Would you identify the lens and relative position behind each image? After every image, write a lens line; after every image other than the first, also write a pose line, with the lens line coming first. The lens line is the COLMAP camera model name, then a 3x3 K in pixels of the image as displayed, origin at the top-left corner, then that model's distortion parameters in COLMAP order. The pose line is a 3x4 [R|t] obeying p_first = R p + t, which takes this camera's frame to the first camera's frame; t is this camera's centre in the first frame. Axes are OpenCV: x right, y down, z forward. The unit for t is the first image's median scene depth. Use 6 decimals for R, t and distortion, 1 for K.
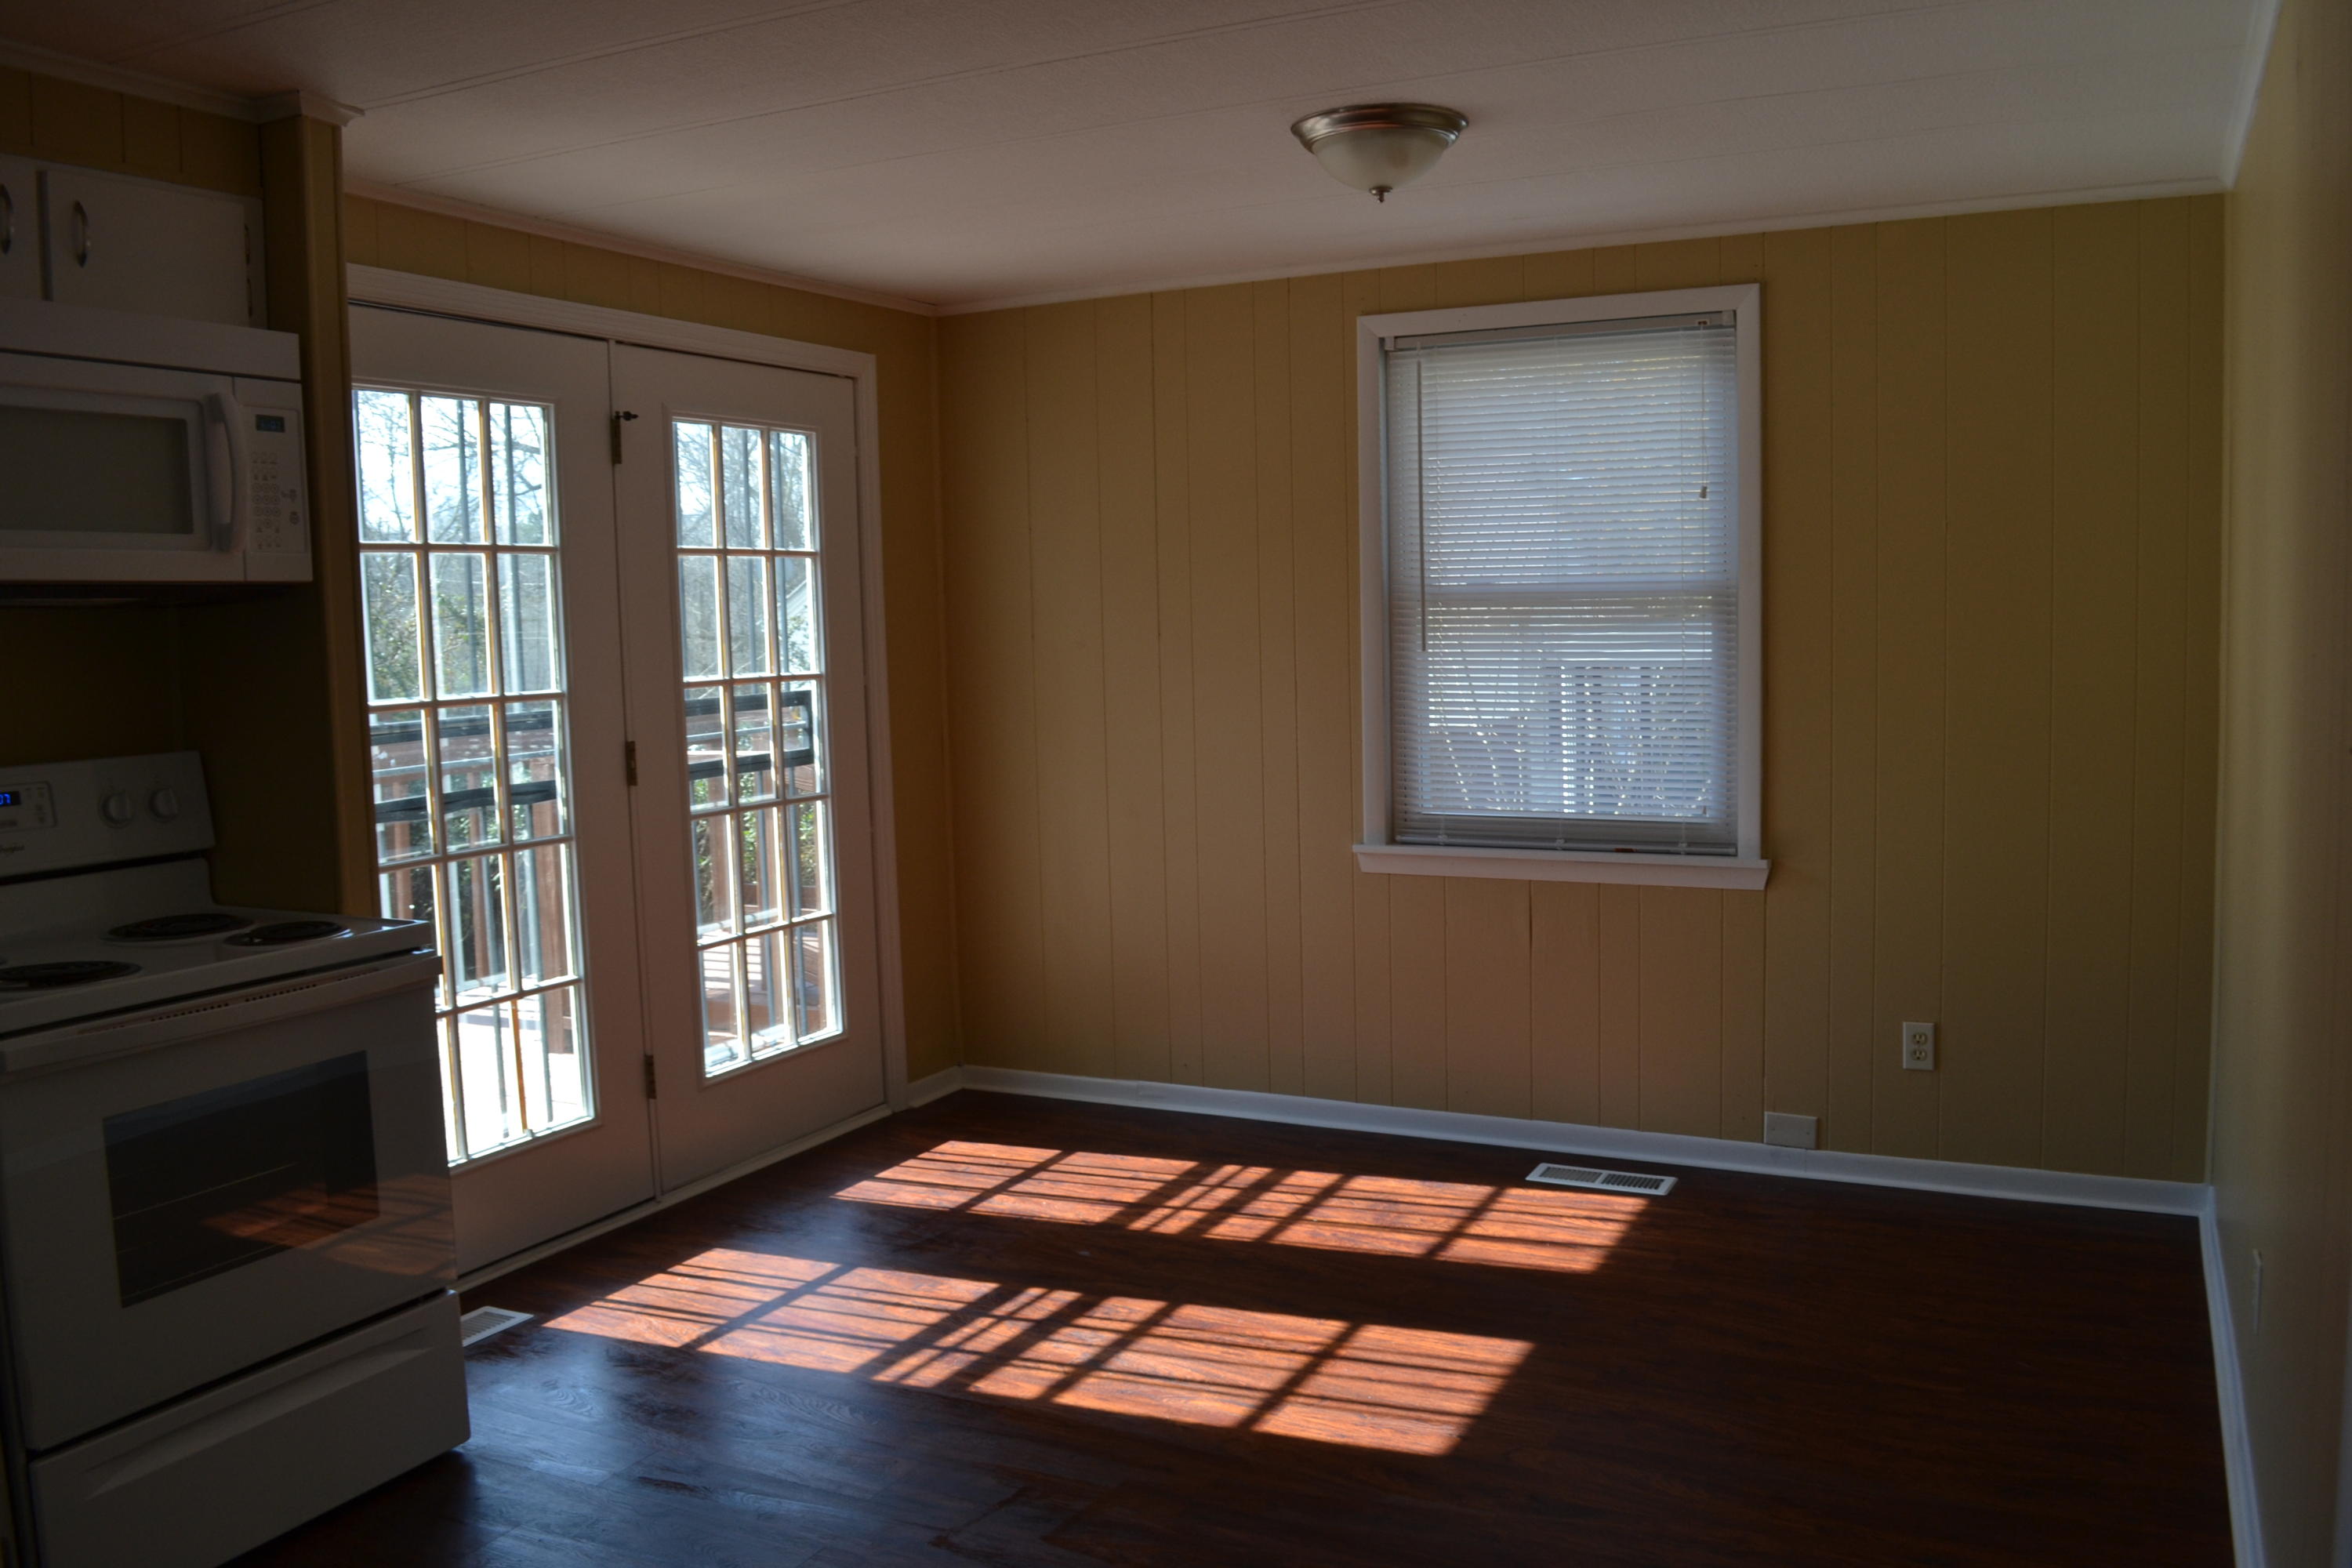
lens RADIAL K [[1863.7, 0, 1231.7], [0, 1863.7, 779.3], [0, 0, 1]] dist [-0.089754, 0.015965]
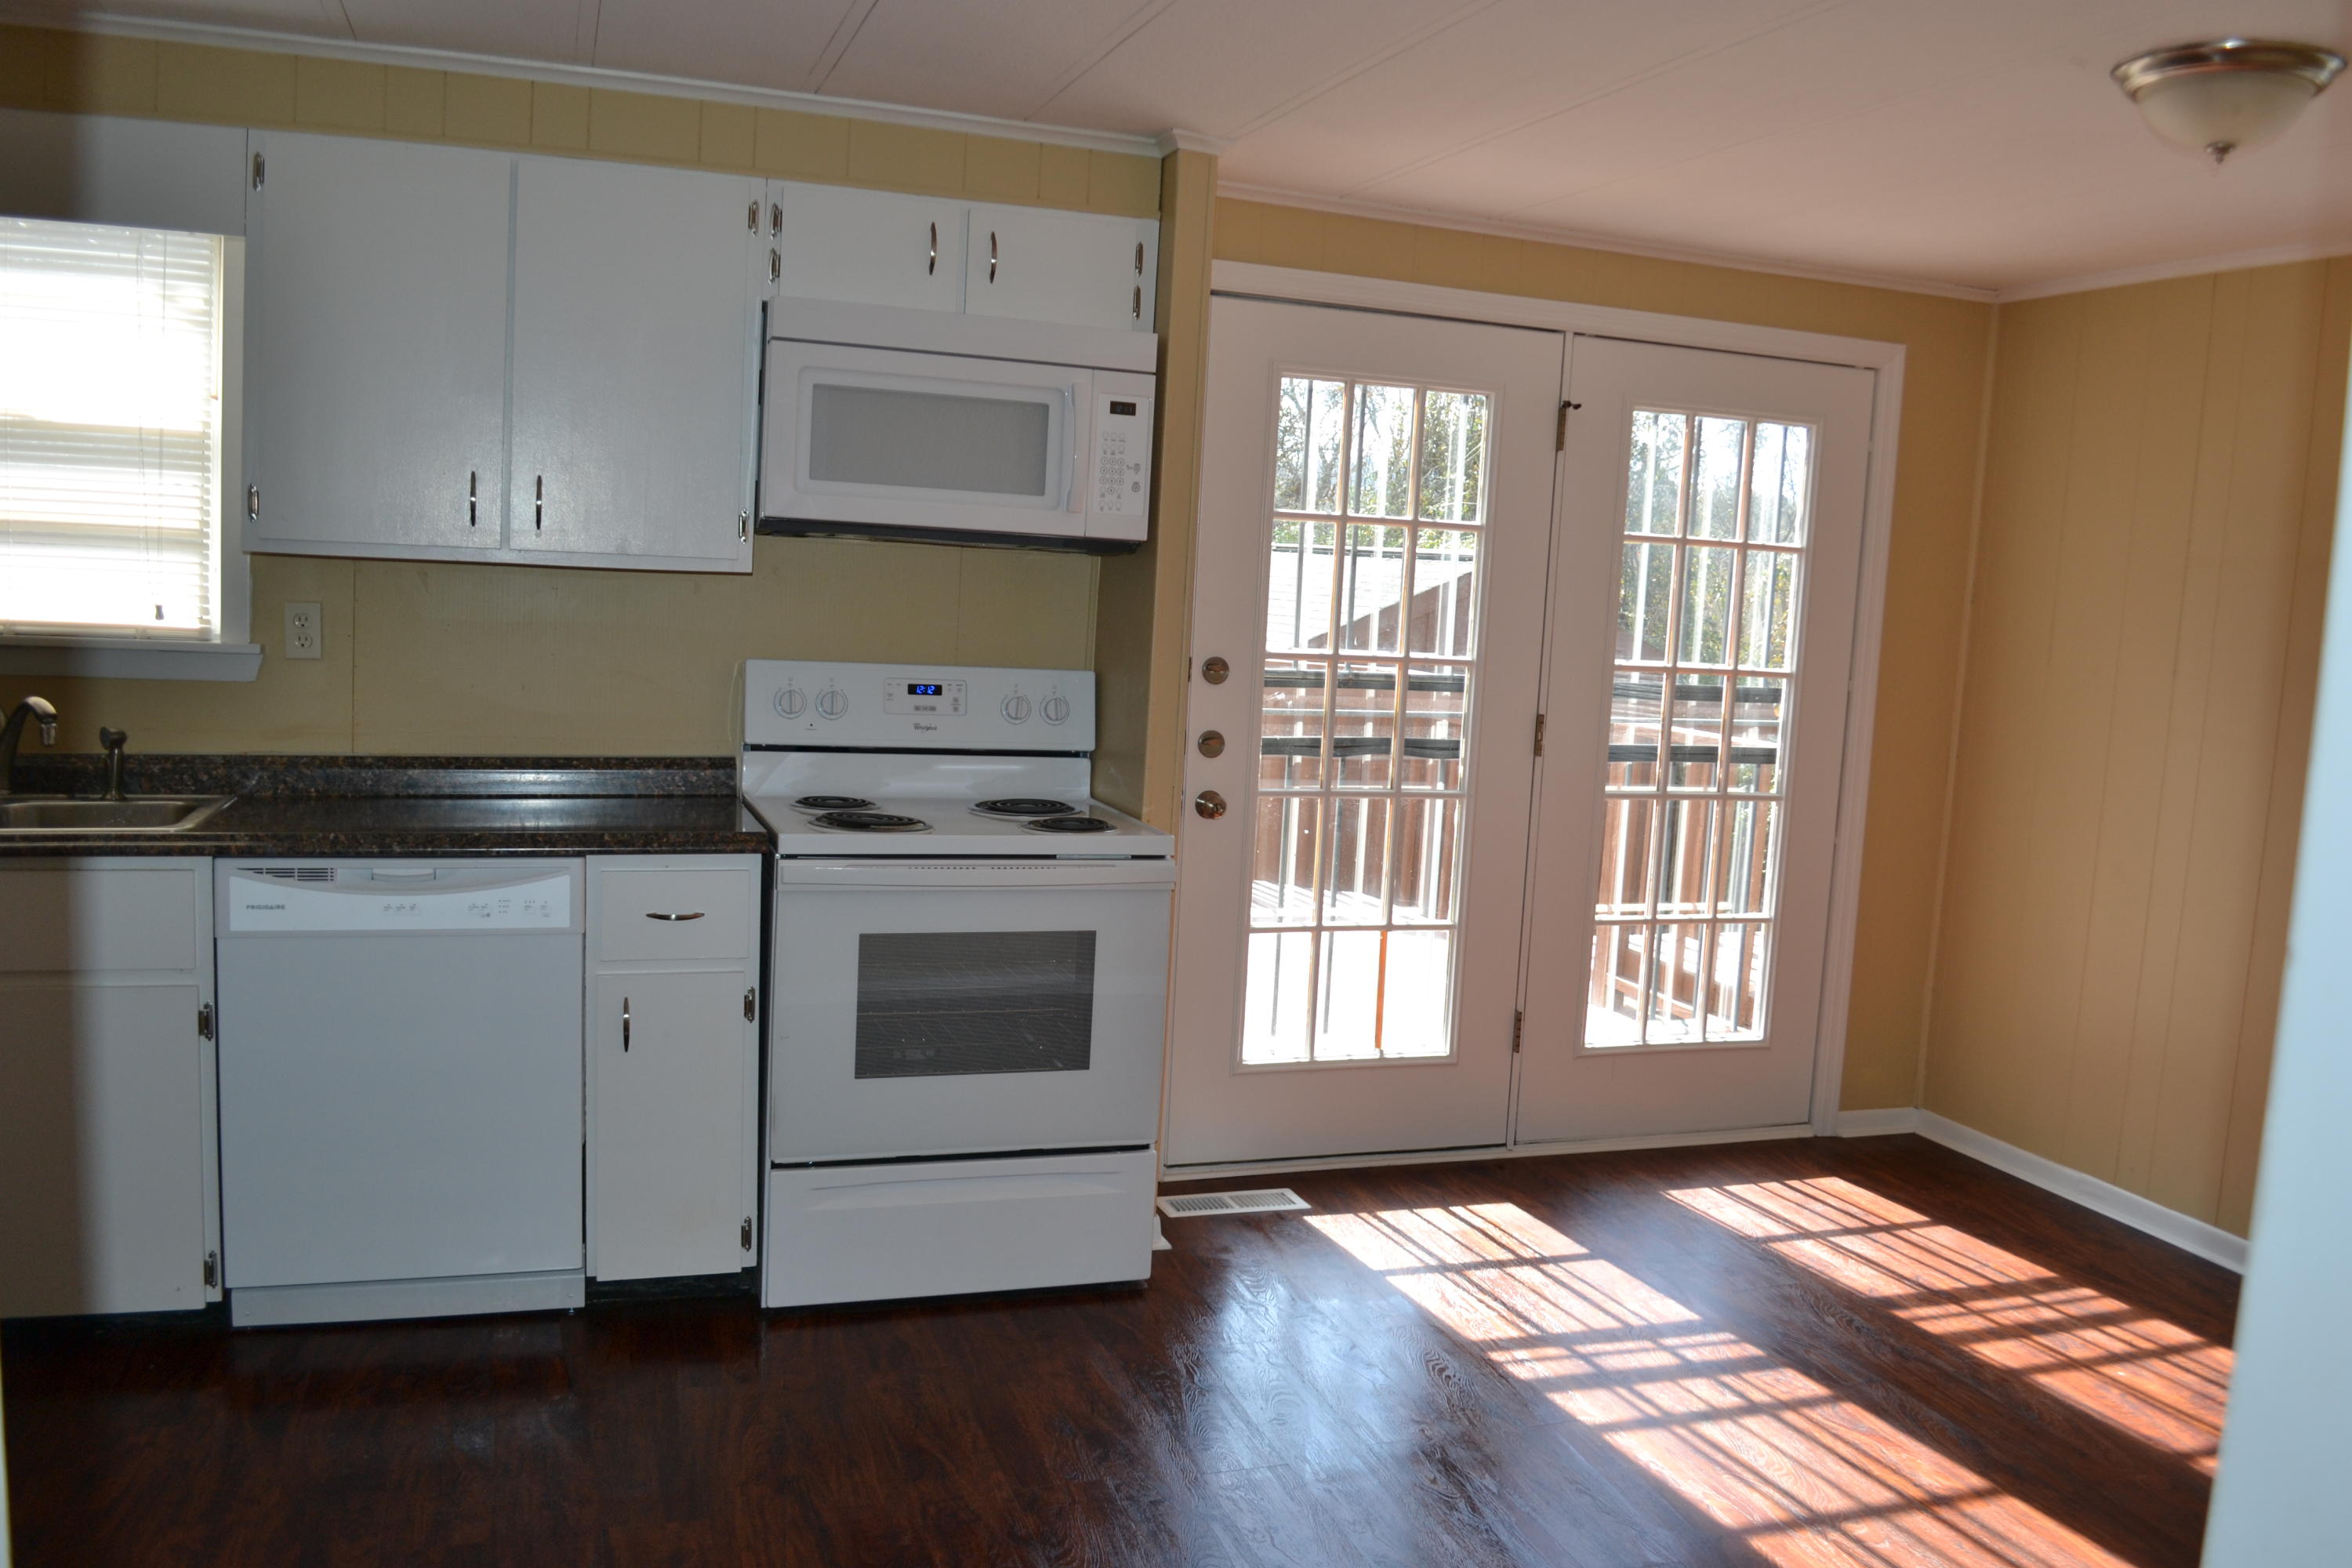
lens RADIAL K [[1863.7, 0, 1231.7], [0, 1863.7, 779.3], [0, 0, 1]] dist [-0.089754, 0.015965]
pose [[0.711035, 0.143387, -0.688382, 0.283118], [-0.135904, 0.988552, 0.065535, -0.029227], [0.689898, 0.046956, 0.722382, 0.114483]]
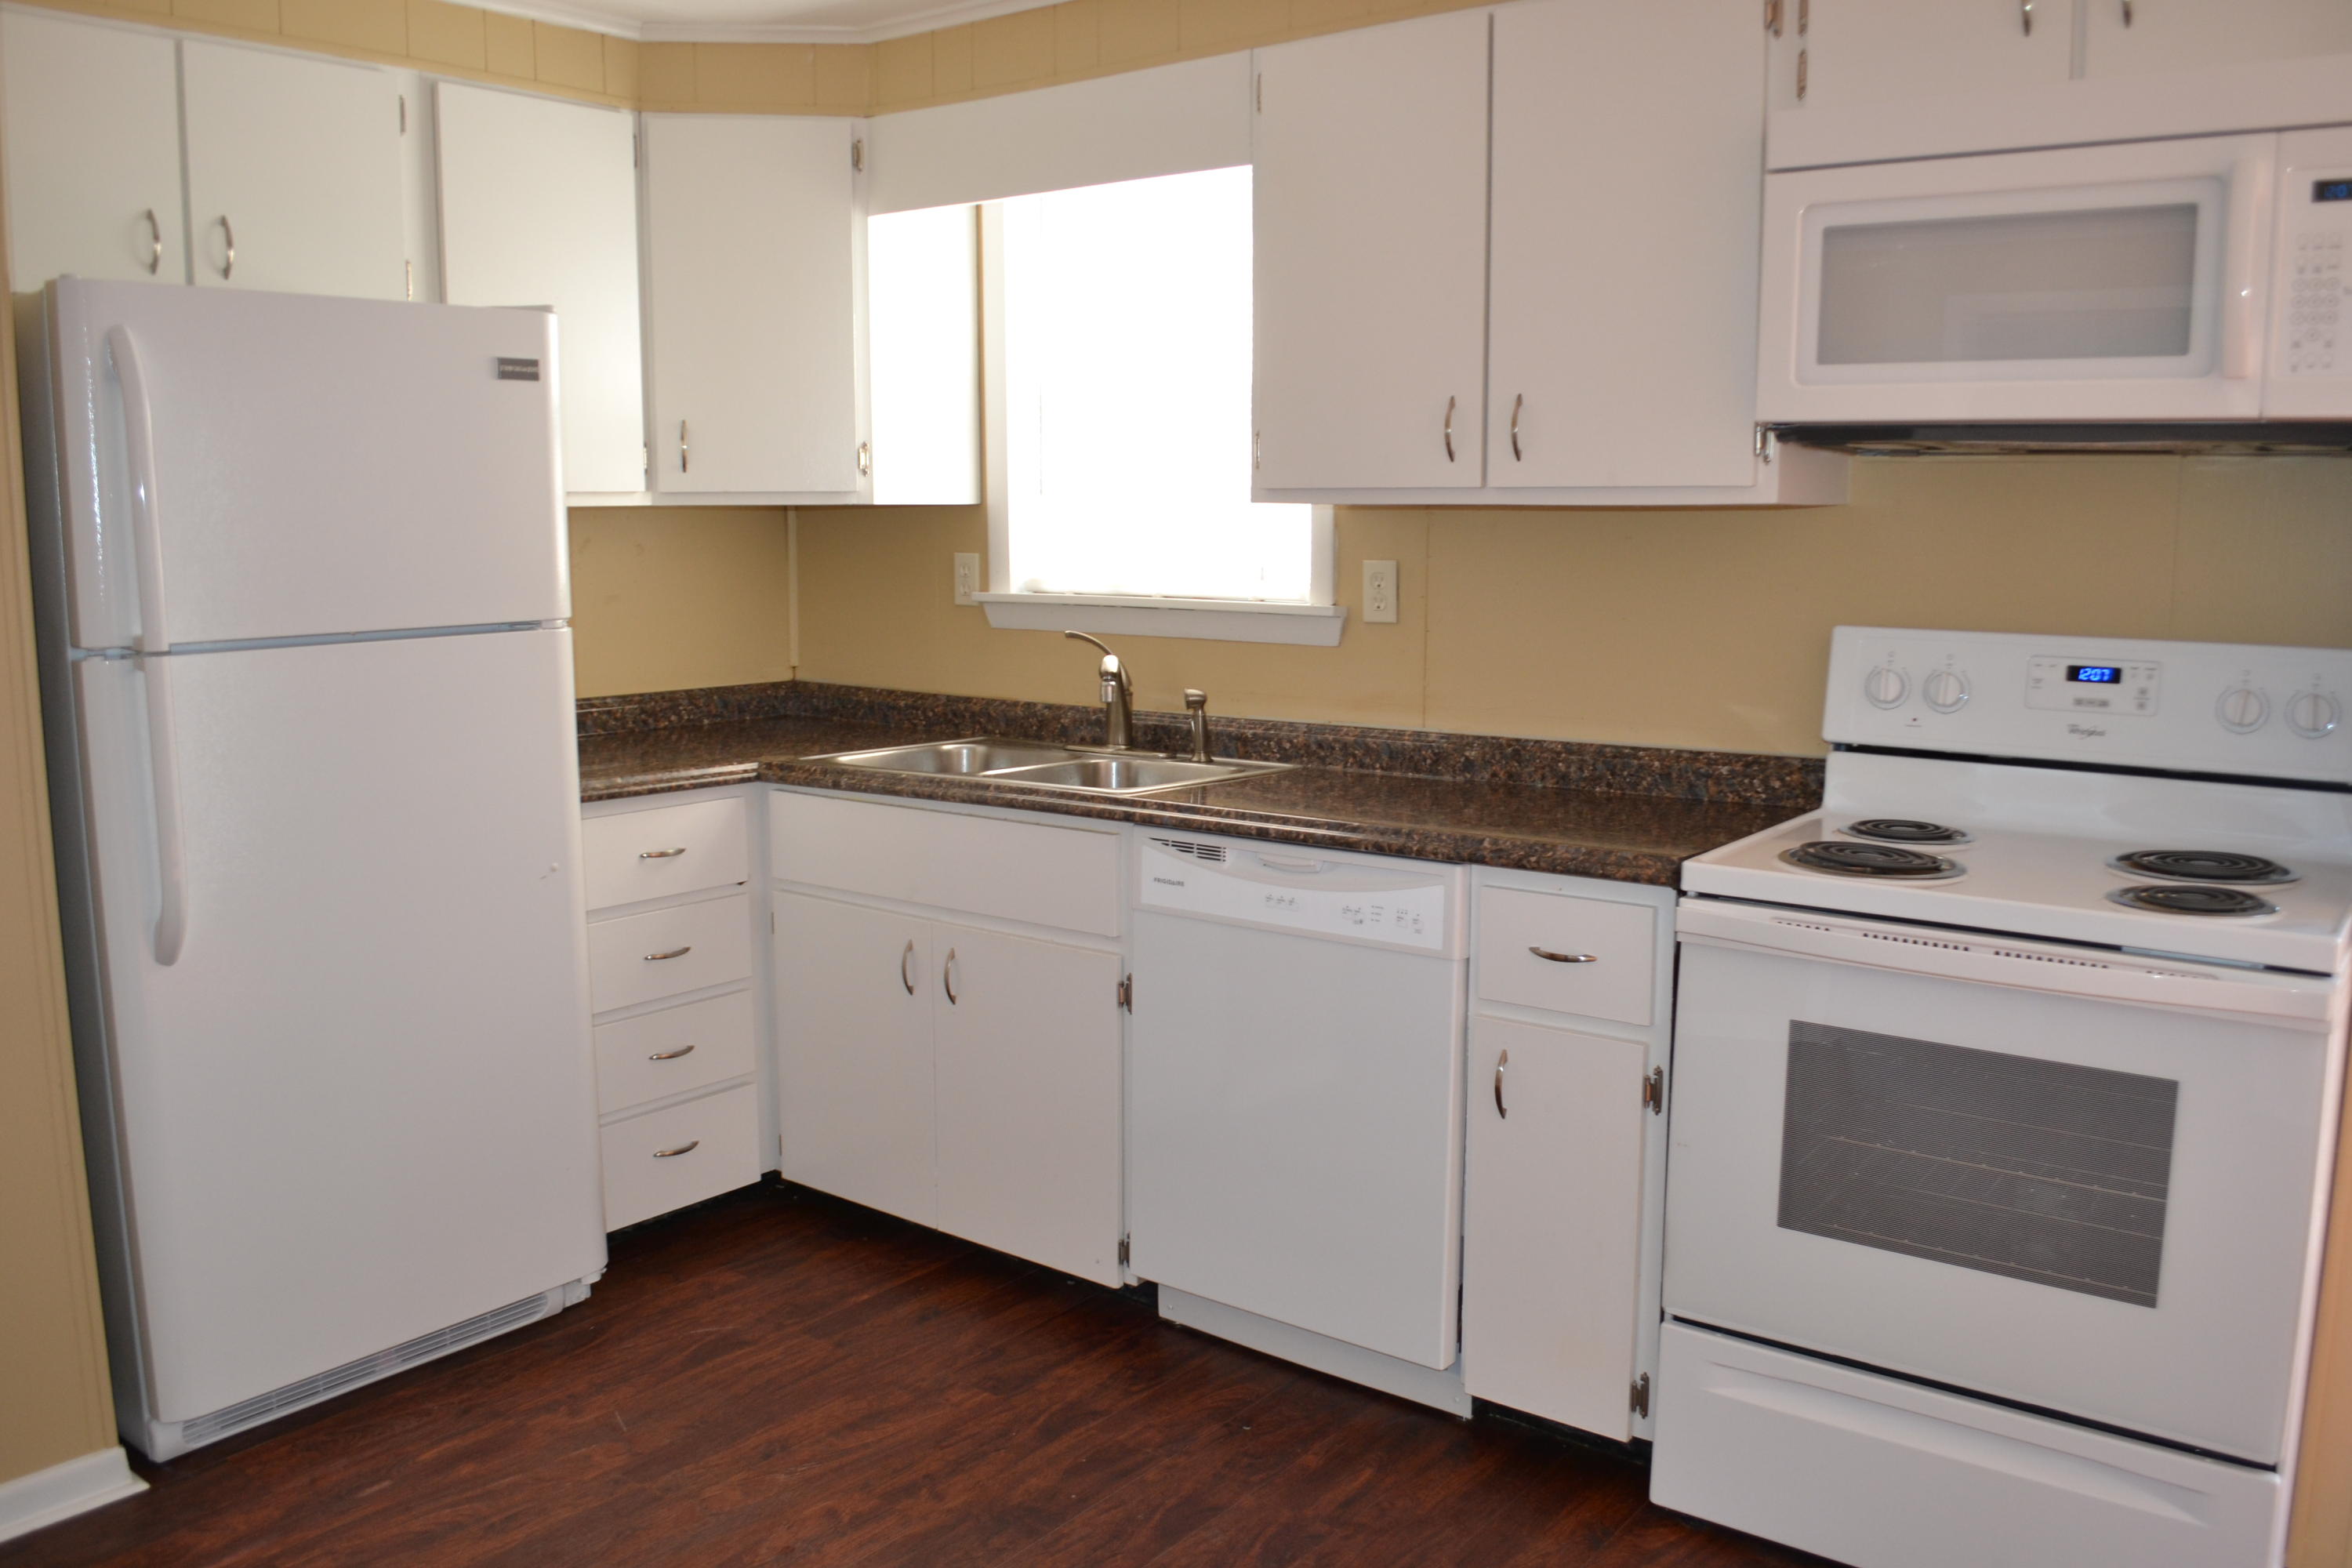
lens RADIAL K [[1863.7, 0, 1231.7], [0, 1863.7, 779.3], [0, 0, 1]] dist [-0.089754, 0.015965]
pose [[-0.194843, 0.160933, -0.967542, 0.177288], [-0.085969, 0.979849, 0.180292, -0.042236], [0.977060, 0.118307, -0.177082, 0.504408]]
